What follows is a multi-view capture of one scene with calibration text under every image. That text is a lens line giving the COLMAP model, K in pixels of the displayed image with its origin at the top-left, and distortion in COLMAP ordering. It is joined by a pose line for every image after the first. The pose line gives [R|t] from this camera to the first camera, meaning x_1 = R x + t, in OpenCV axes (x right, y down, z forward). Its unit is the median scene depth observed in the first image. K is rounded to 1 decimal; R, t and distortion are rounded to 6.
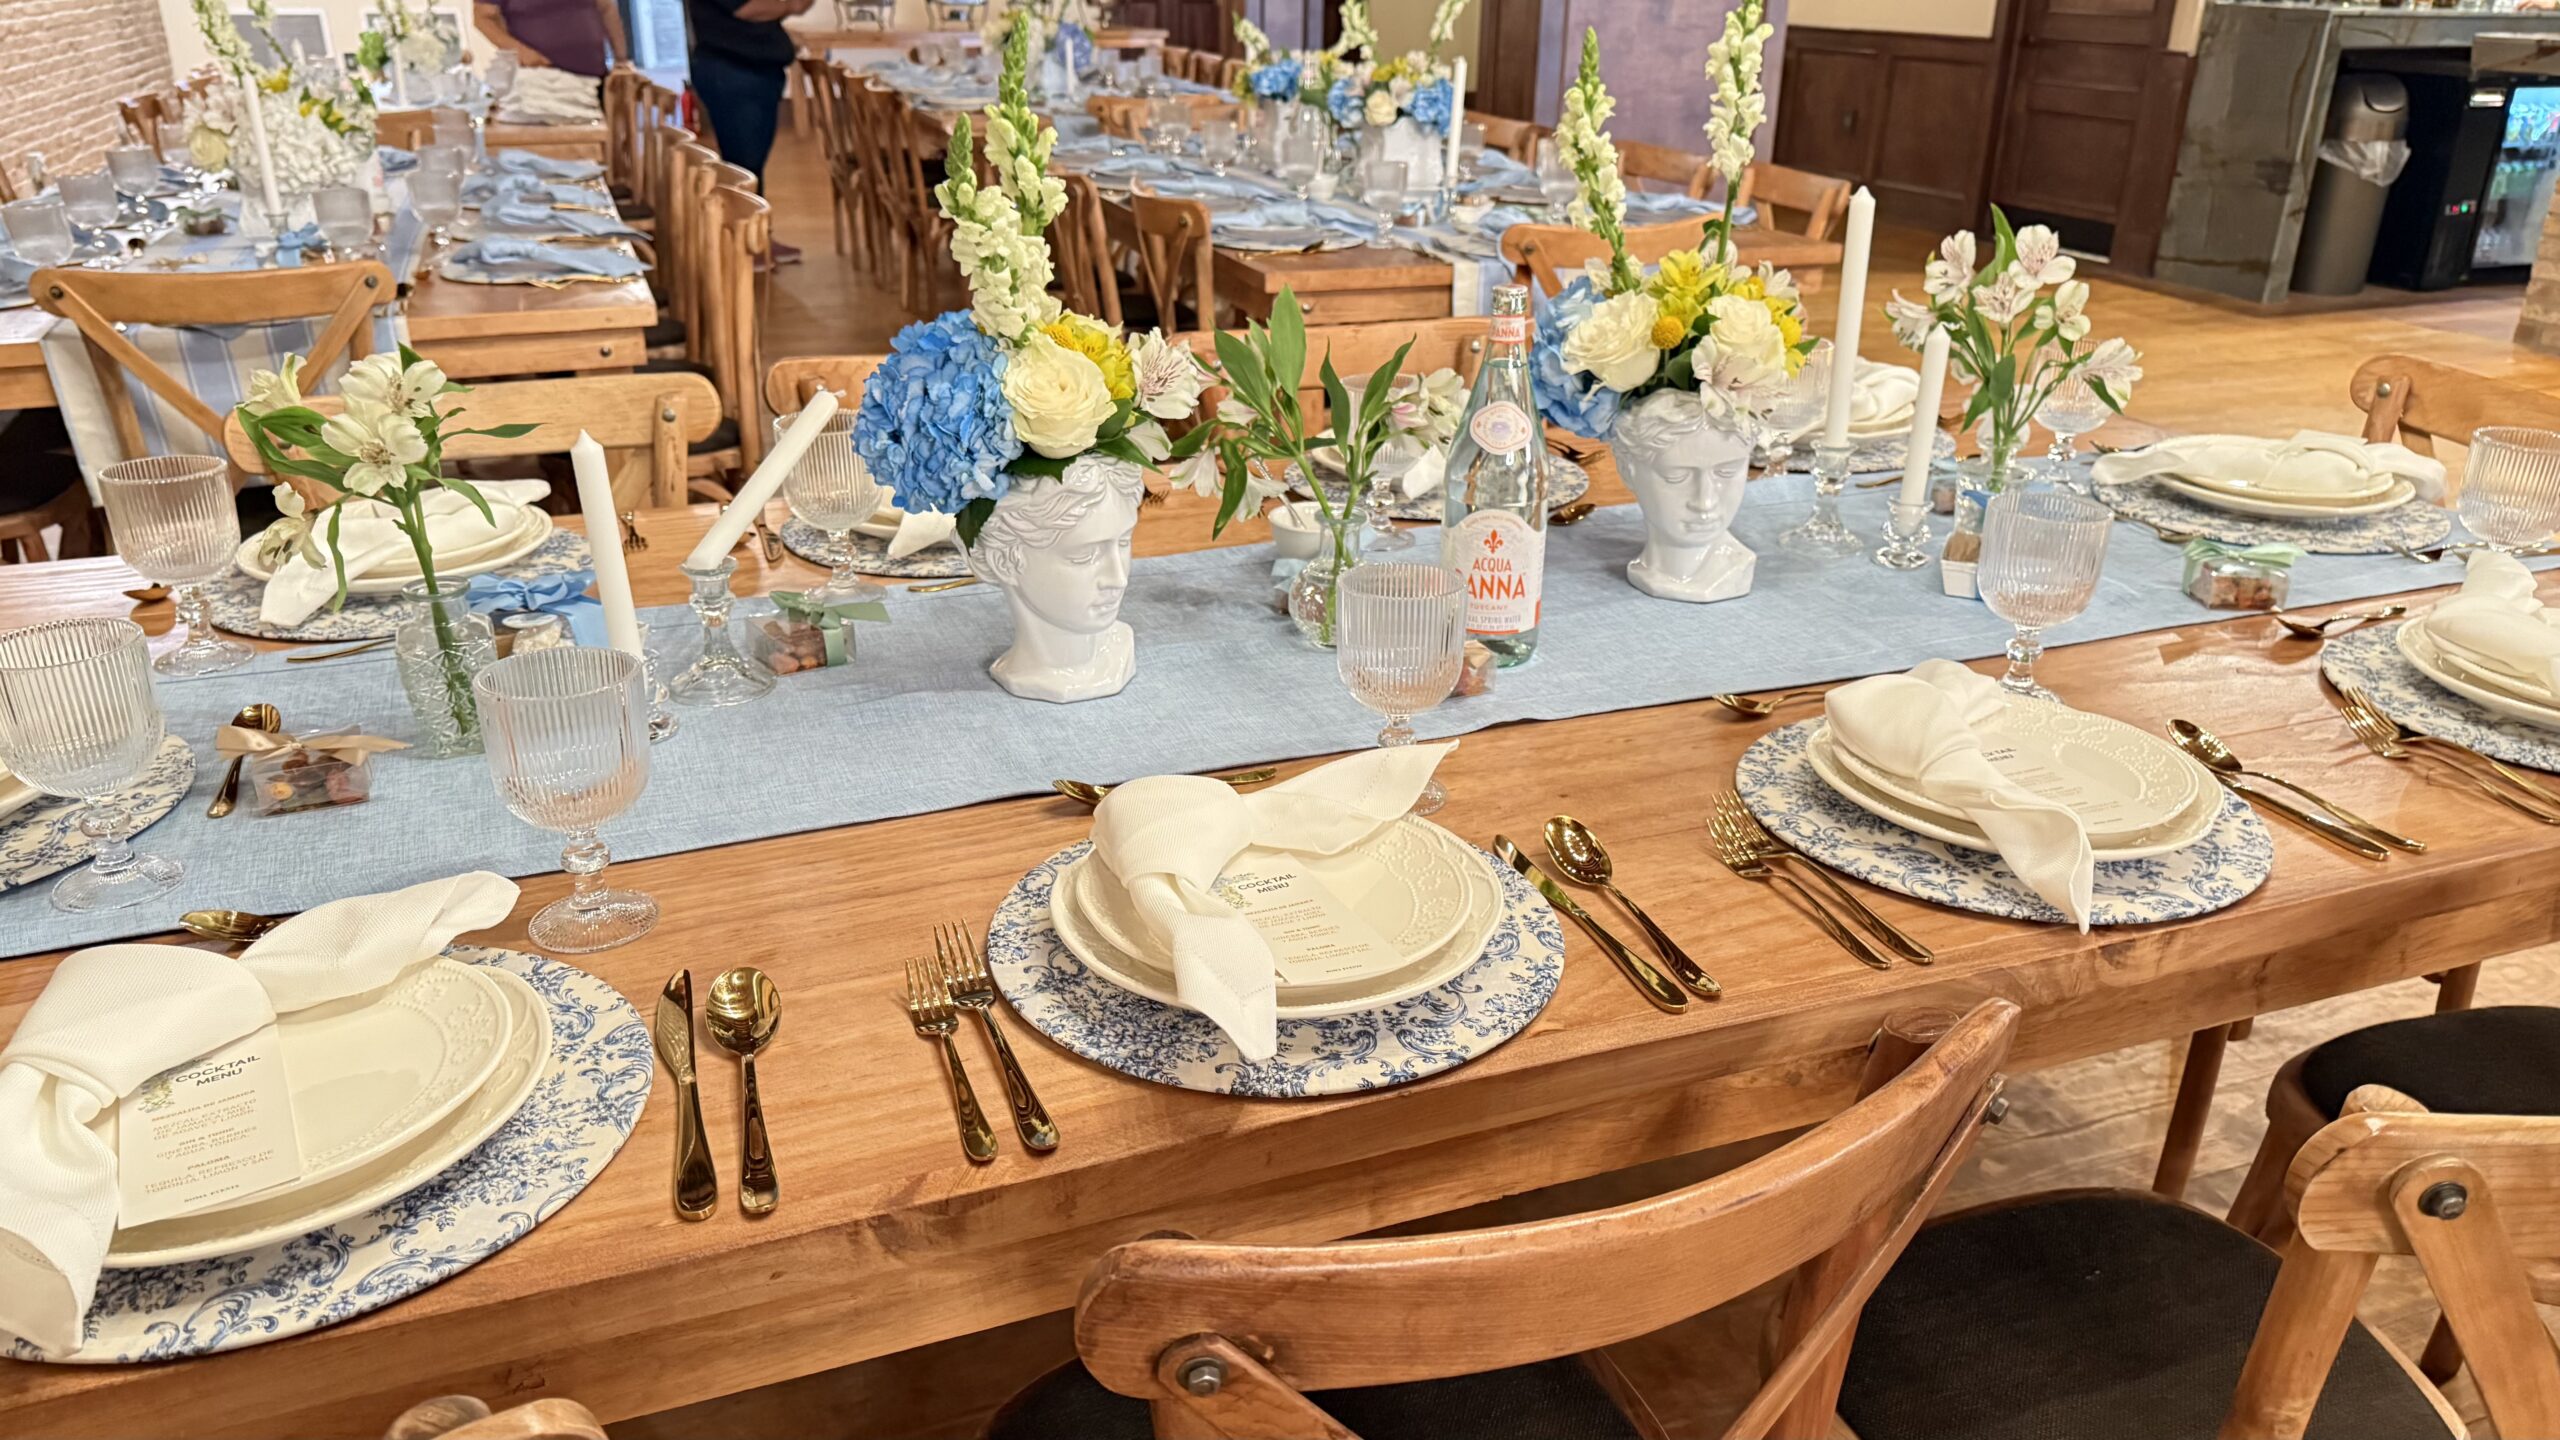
lens RADIAL K [[1873.5, 0, 1283.2], [0, 1873.5, 728.9], [0, 0, 1]] dist [0.071827, -0.078910]
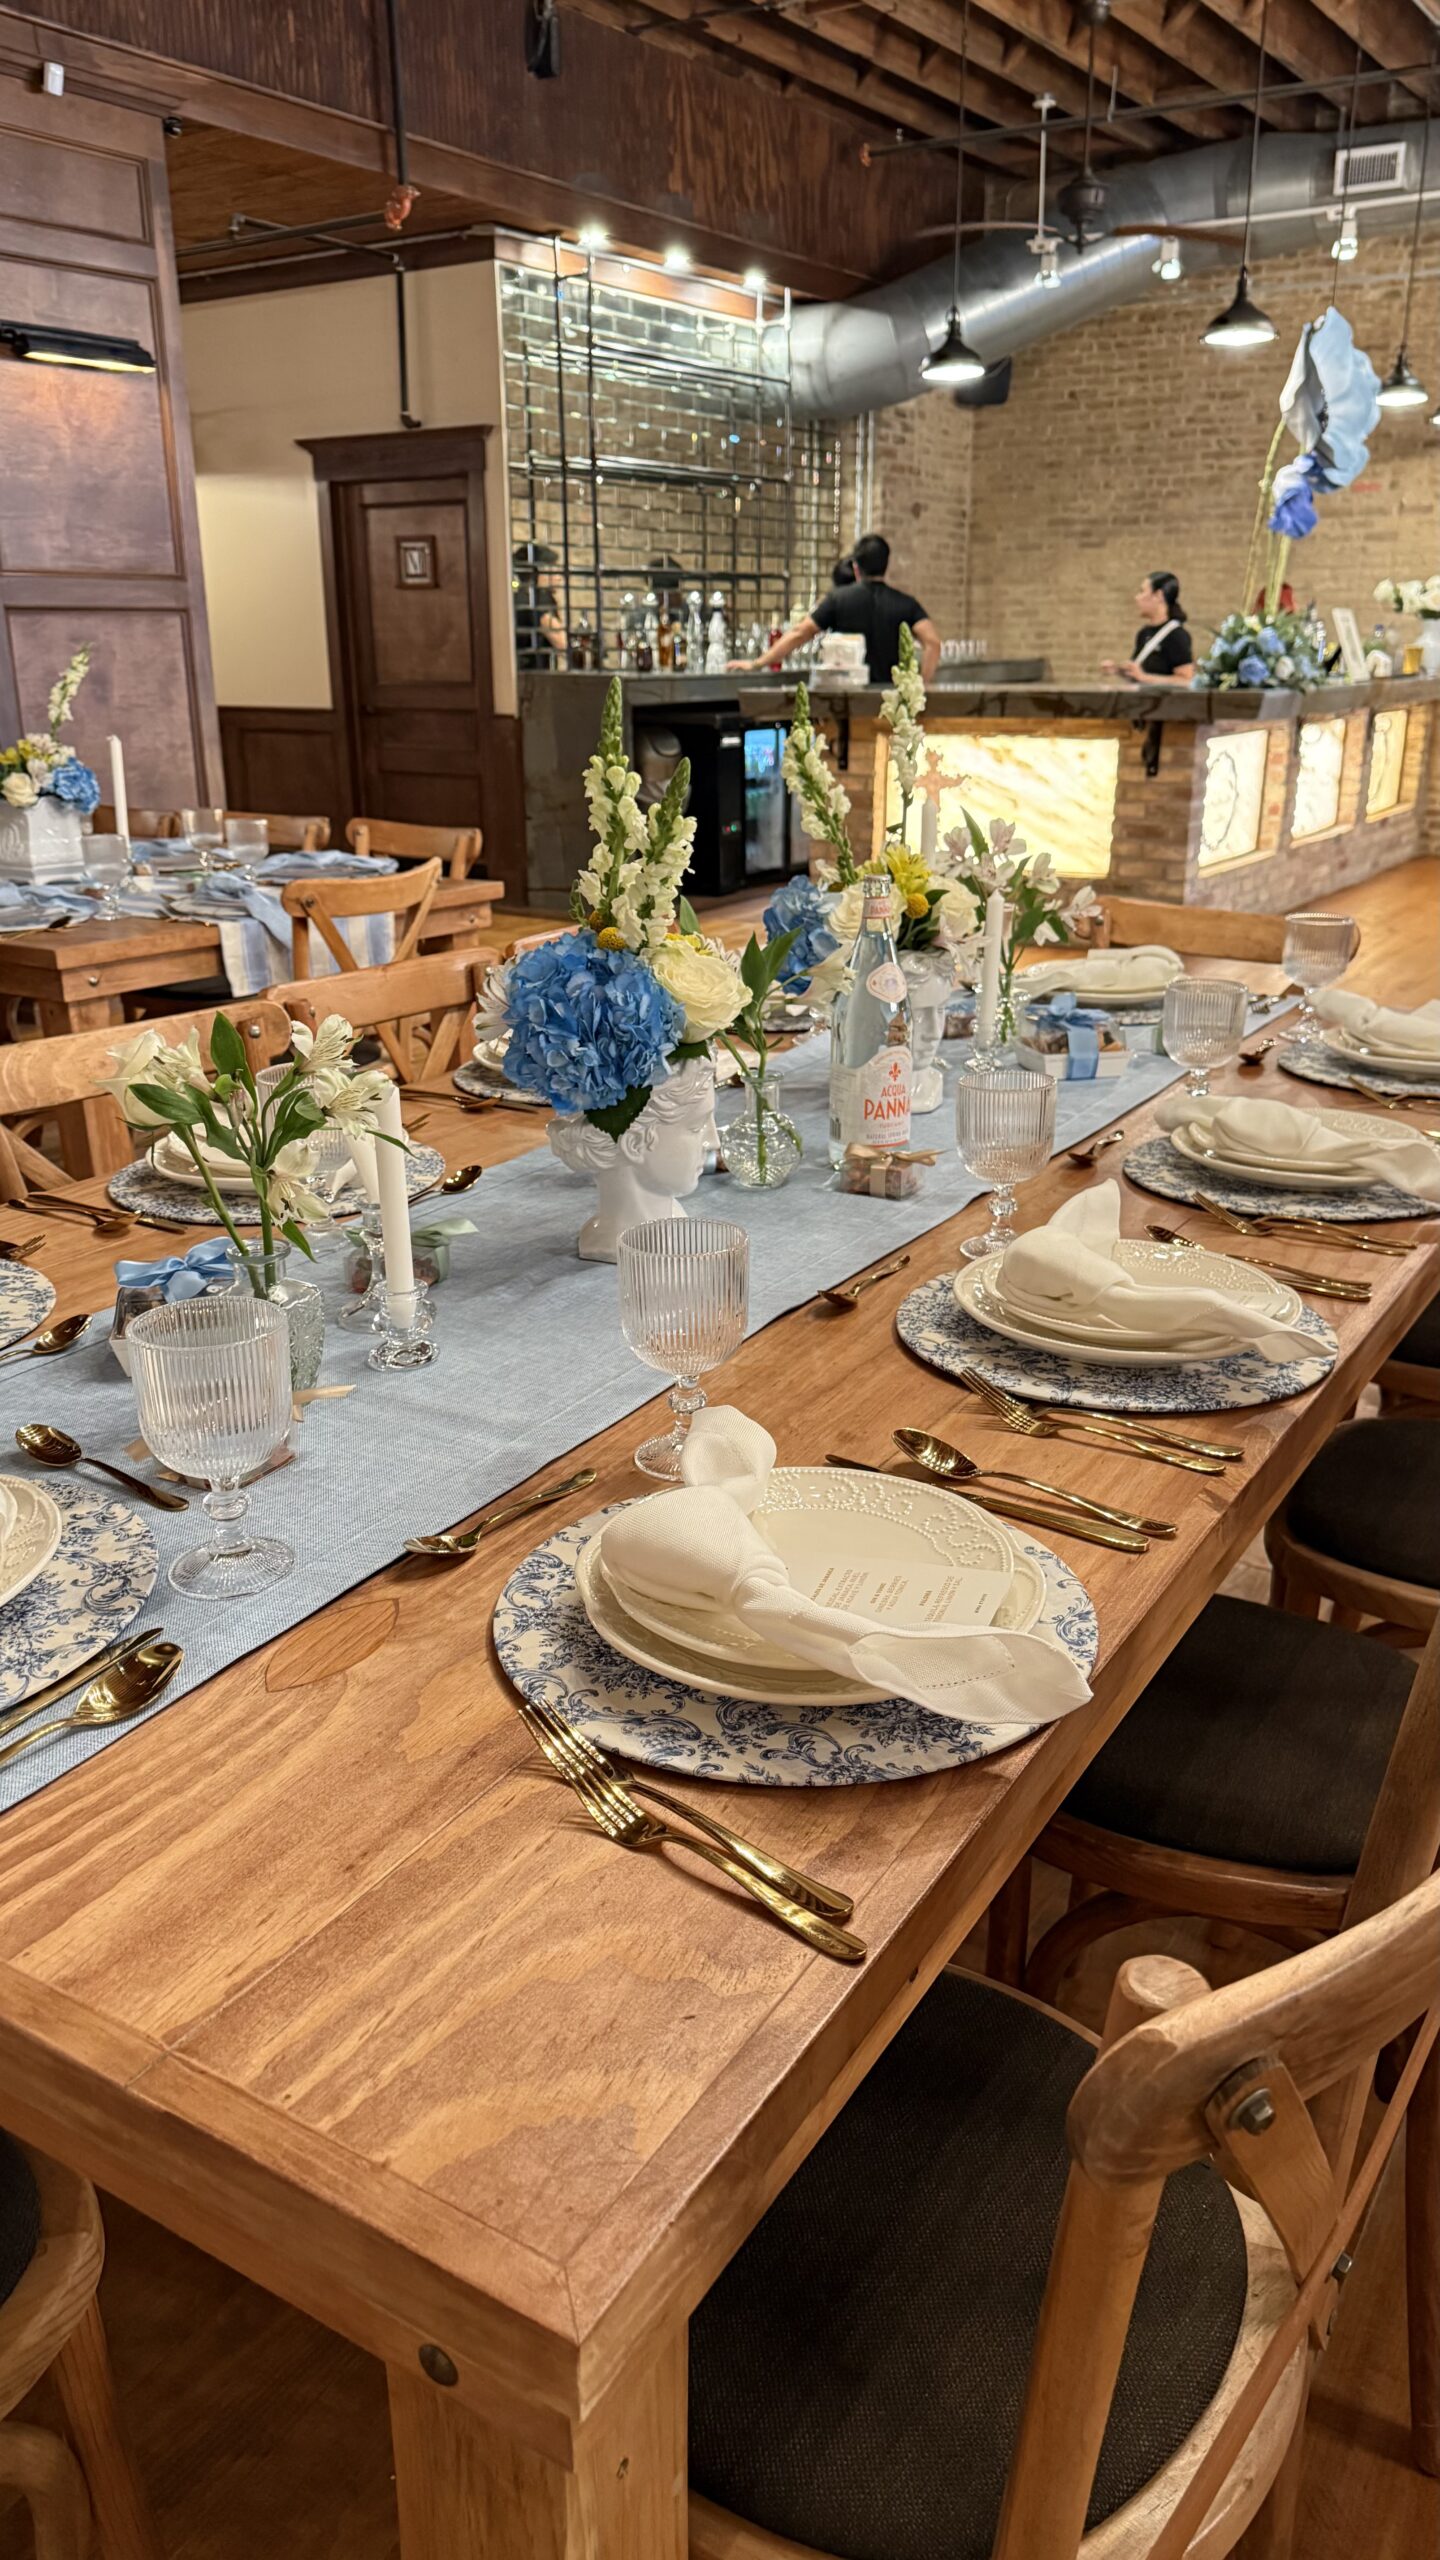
lens RADIAL K [[1873.5, 0, 717.4], [0, 1873.5, 1281.9], [0, 0, 1]] dist [0.071827, -0.078910]
pose [[0.806994, -0.211651, 0.551330, -0.162622], [0.244578, 0.969526, 0.014199, -0.002076], [-0.537534, 0.123385, 0.834166, 0.003756]]
